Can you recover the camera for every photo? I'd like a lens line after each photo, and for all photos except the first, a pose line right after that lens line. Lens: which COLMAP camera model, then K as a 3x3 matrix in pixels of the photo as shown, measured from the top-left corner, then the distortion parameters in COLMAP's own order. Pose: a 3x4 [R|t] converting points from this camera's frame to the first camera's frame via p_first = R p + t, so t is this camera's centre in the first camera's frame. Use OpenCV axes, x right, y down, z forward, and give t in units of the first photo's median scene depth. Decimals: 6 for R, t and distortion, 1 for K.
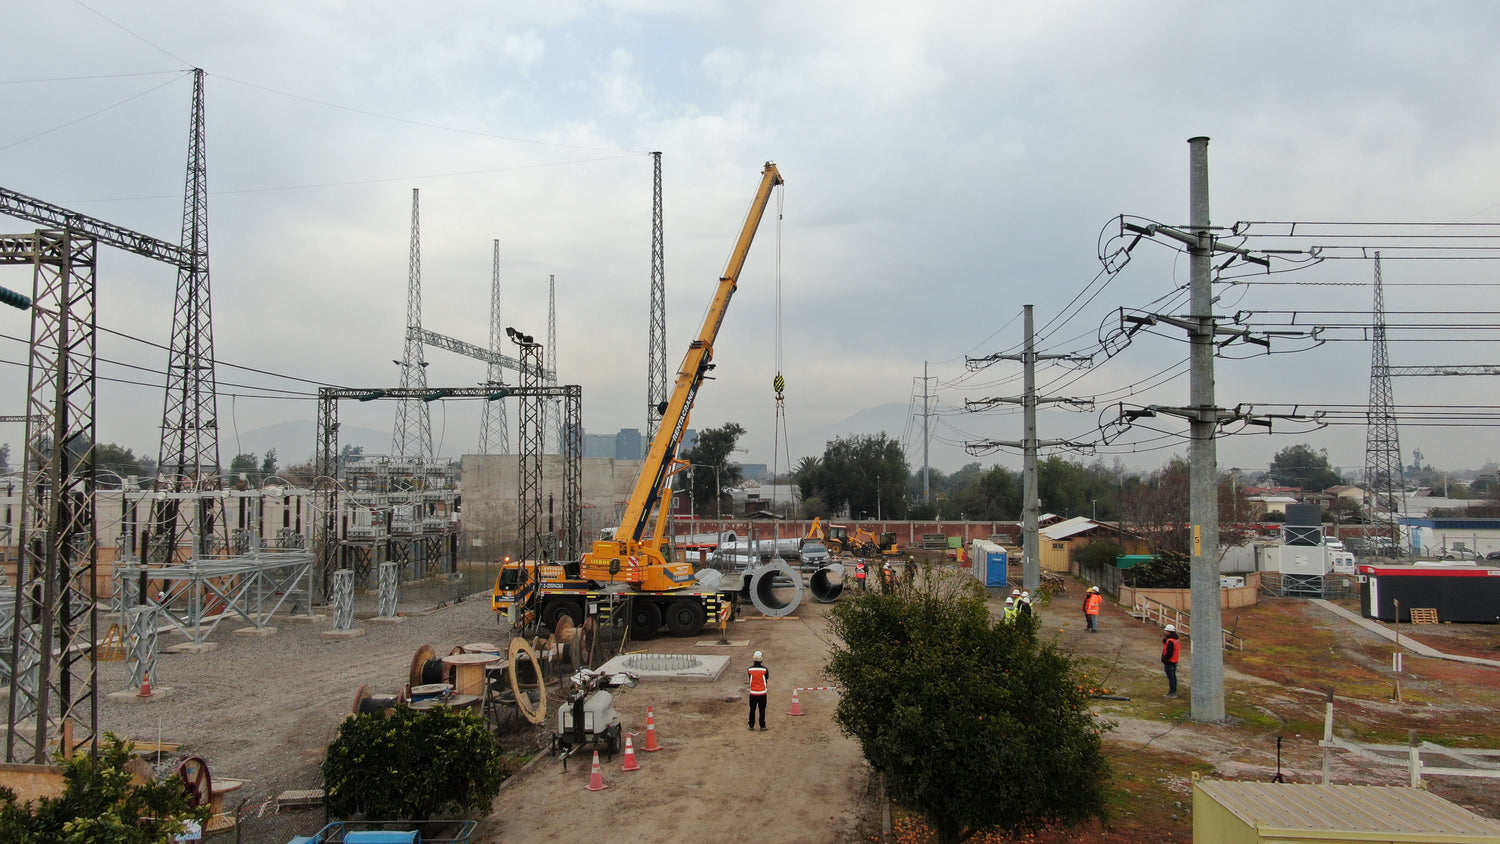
lens RADIAL K [[1095.6, 0, 750.0], [0, 1095.6, 422.0], [0, 0, 1]] dist [-0.004340, -0.006137]
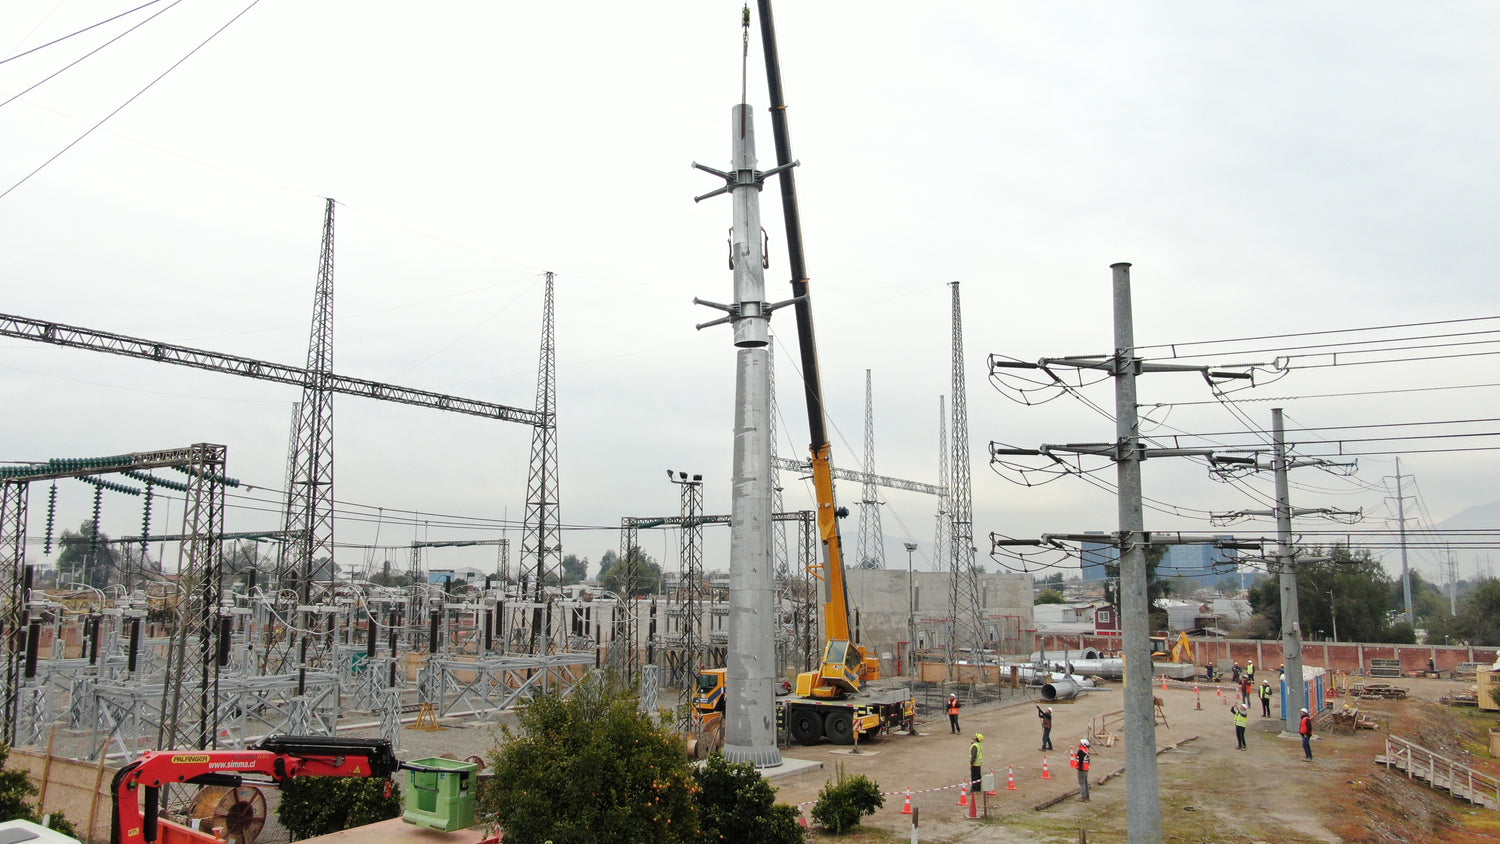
lens RADIAL K [[1104.6, 0, 750.0], [0, 1104.6, 422.0], [0, 0, 1]] dist [-0.010428, -0.002226]
pose [[0.883093, -0.062961, -0.464955, 0.311466], [0.017498, 0.994686, -0.101458, -0.010069], [0.468872, 0.081461, 0.879502, -0.023908]]
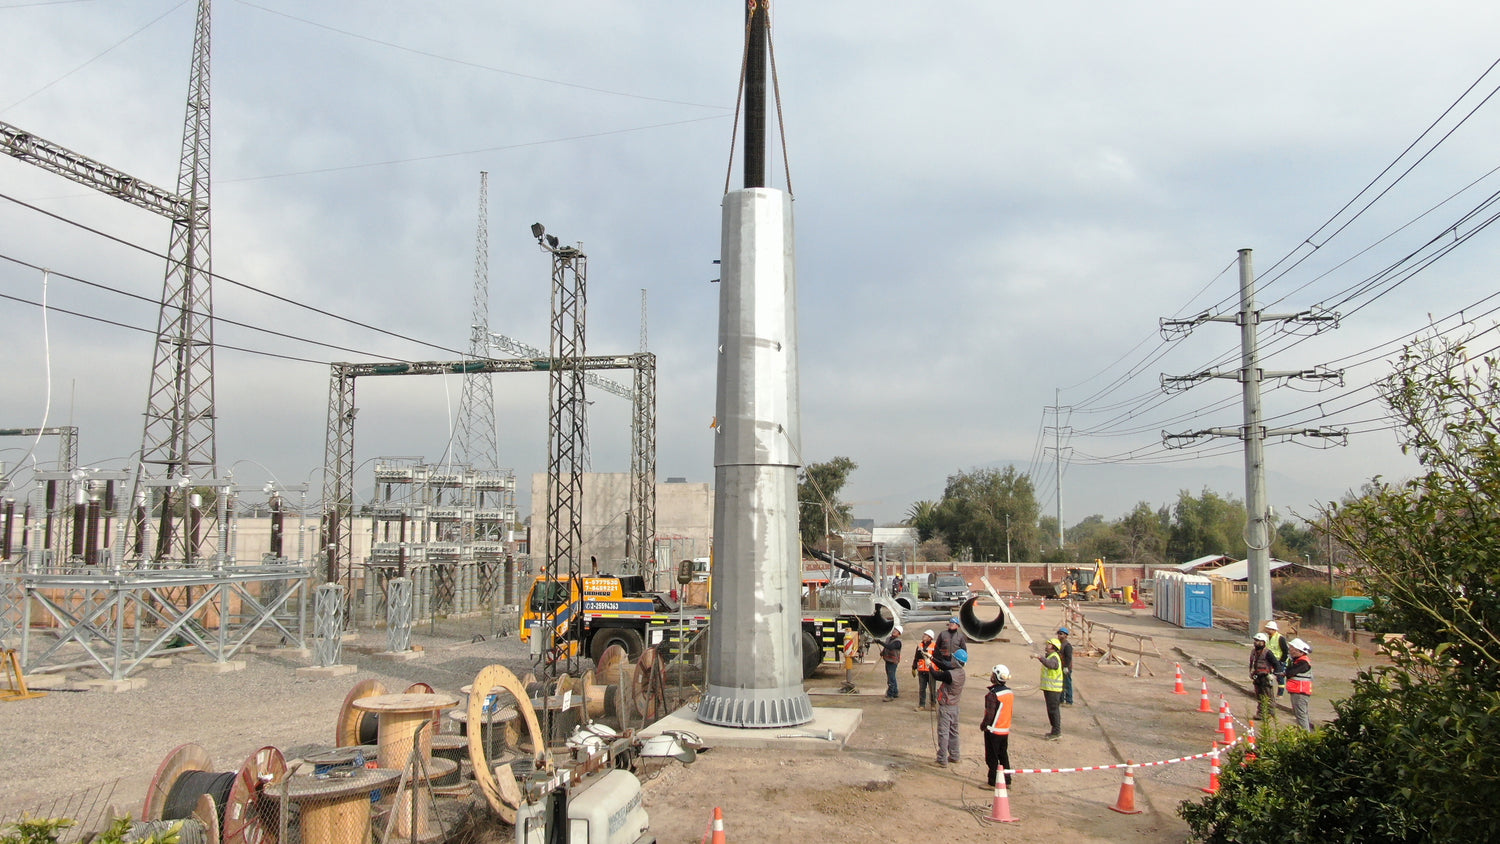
lens RADIAL K [[1085.2, 0, 750.0], [0, 1085.2, 422.0], [0, 0, 1]] dist [-0.000120, 0.002833]
pose [[0.995377, -0.007085, -0.095785, -0.014631], [0.001827, 0.998492, -0.054873, 0.055665], [0.096029, 0.054444, 0.993888, 0.245115]]
